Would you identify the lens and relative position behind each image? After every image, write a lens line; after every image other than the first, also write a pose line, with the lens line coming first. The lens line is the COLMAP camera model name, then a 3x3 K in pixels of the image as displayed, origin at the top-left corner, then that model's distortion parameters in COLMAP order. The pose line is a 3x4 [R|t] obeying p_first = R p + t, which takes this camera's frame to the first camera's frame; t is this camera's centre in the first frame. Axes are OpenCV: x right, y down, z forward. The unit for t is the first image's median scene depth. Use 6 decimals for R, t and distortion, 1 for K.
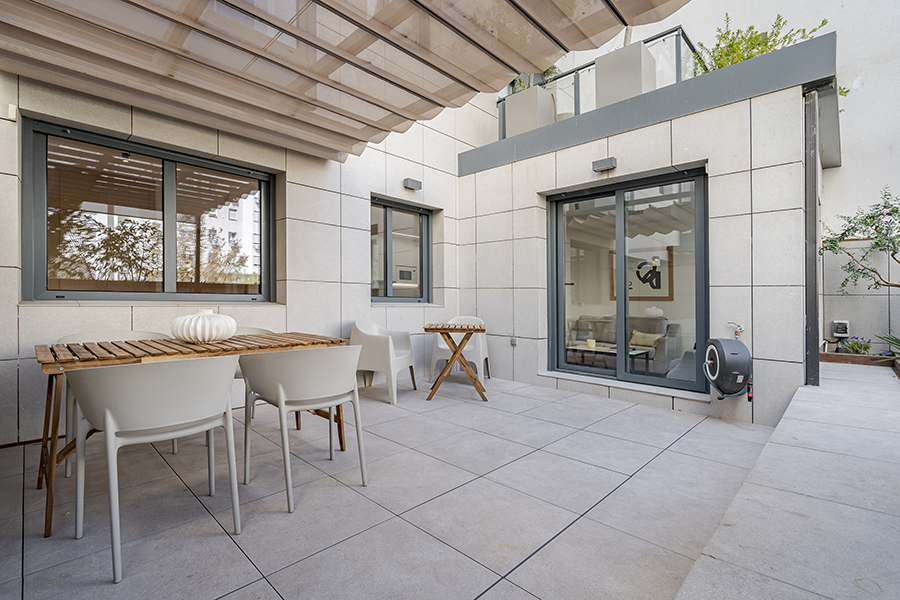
lens RADIAL K [[409.3, 0, 445.2], [0, 409.3, 297.4], [0, 0, 1]] dist [-0.001650, -0.000607]
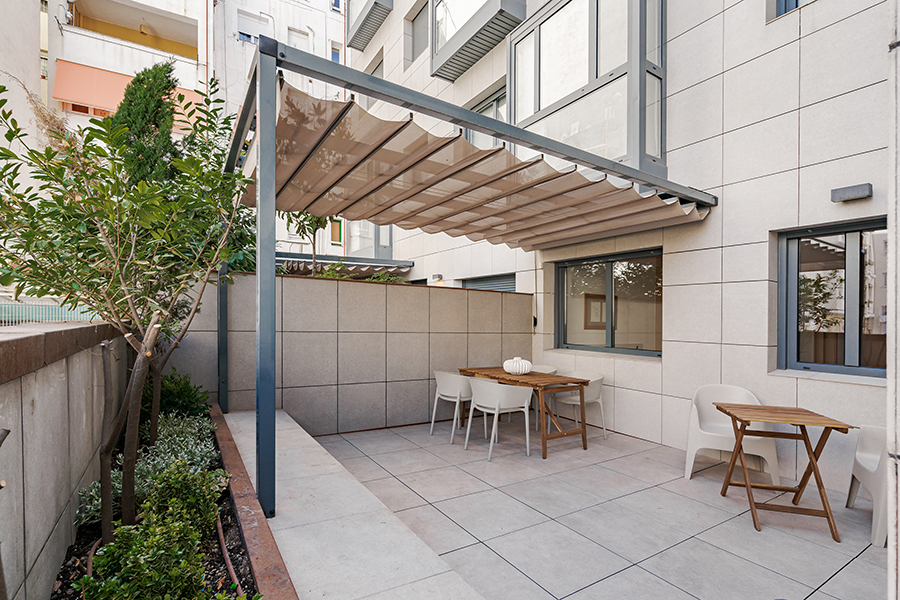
lens RADIAL K [[423.9, 0, 449.8], [0, 423.9, 316.4], [0, 0, 1]] dist [-0.001419, -0.000330]
pose [[-0.226353, -0.031230, -0.973545, 1.163358], [-0.020718, 0.999414, -0.027243, -0.079171], [0.973825, 0.014004, -0.226867, 0.877711]]
